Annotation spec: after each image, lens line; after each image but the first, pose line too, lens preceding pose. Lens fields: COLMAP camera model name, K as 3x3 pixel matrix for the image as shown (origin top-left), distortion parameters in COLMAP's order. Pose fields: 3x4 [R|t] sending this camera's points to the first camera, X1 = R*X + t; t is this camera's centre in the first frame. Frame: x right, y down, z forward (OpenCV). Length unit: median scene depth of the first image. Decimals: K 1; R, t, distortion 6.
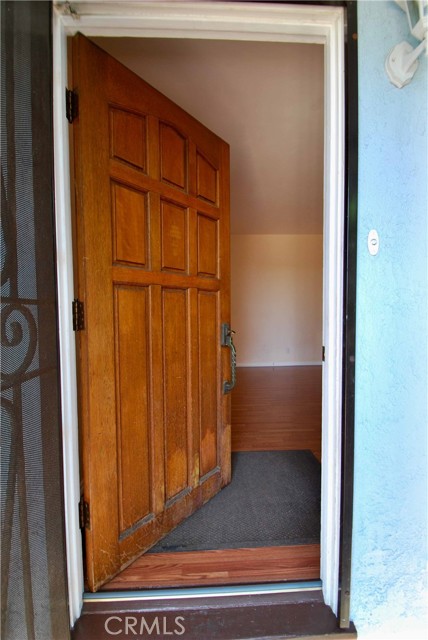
lens RADIAL K [[284.0, 0, 219.7], [0, 284.0, 321.1], [0, 0, 1]] dist [-0.005612, -0.000535]
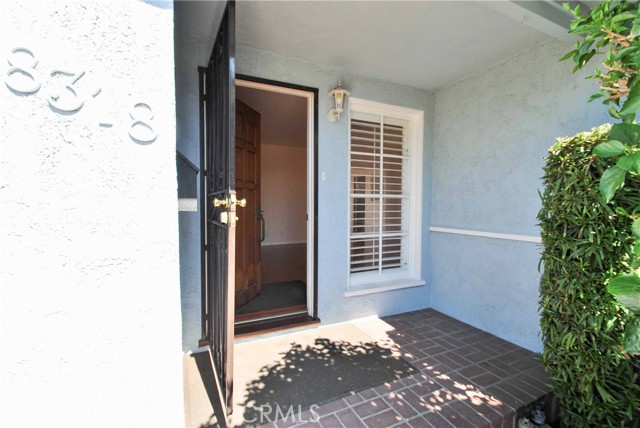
lens RADIAL K [[284.0, 0, 320.3], [0, 284.0, 210.5], [0, 0, 1]] dist [-0.005612, -0.000535]
pose [[0.922754, -0.001780, 0.385385, -0.500509], [0.007018, 0.999901, -0.012187, 0.085098], [-0.385325, 0.013950, 0.922675, -1.372911]]
